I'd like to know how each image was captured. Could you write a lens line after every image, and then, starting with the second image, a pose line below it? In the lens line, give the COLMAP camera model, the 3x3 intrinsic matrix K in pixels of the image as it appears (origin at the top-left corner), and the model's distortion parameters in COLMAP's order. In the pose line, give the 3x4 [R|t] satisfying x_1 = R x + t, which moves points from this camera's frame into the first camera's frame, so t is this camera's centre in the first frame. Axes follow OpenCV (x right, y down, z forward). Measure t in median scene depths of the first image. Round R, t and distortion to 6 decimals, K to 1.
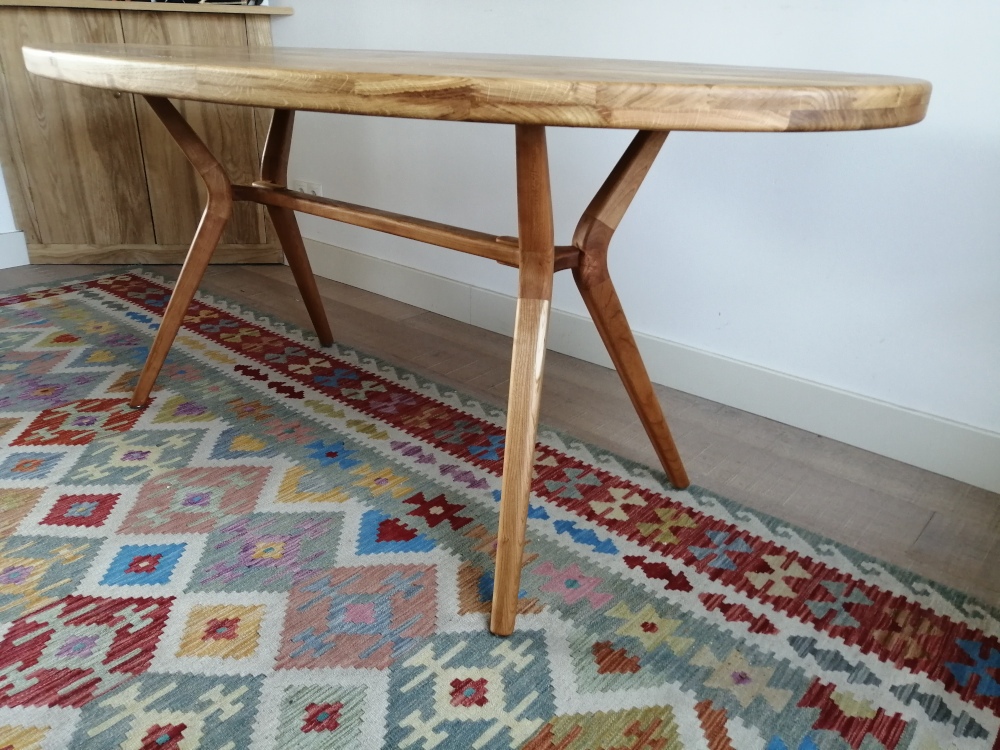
lens RADIAL K [[781.7, 0, 504.1], [0, 781.7, 370.3], [0, 0, 1]] dist [-0.016418, 0.045837]
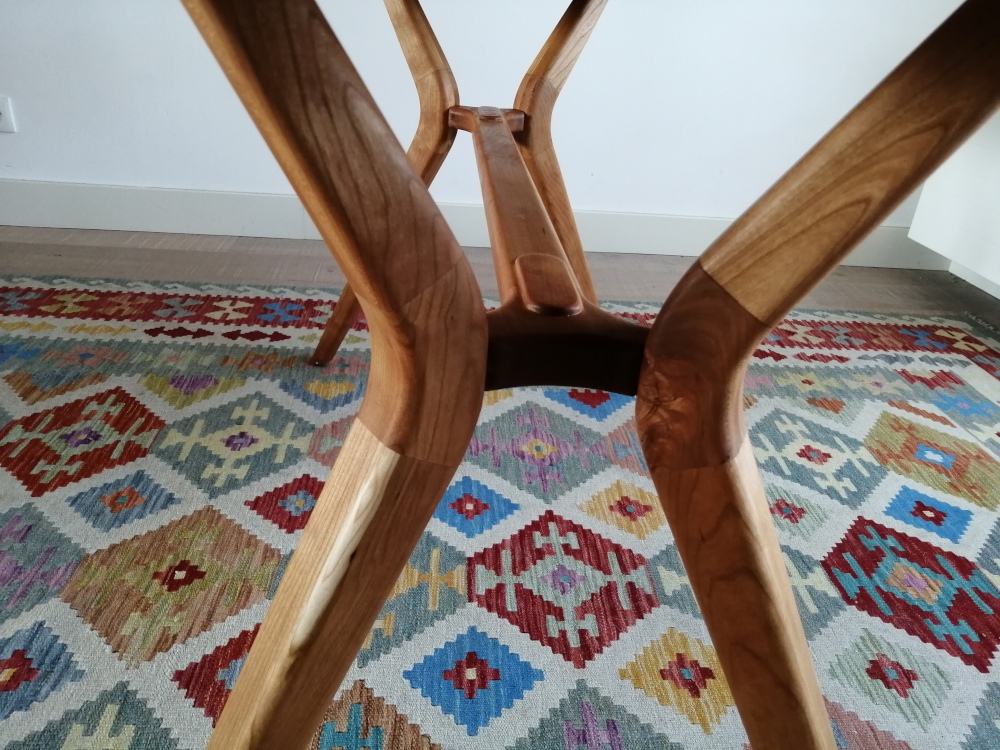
lens RADIAL K [[781.7, 0, 496.3], [0, 781.7, 381.2], [0, 0, 1]] dist [-0.016418, 0.045837]
pose [[0.703177, -0.291143, 0.648674, -0.872118], [0.231366, 0.956363, 0.178436, -0.022605], [-0.672318, 0.024610, 0.739853, 0.324802]]
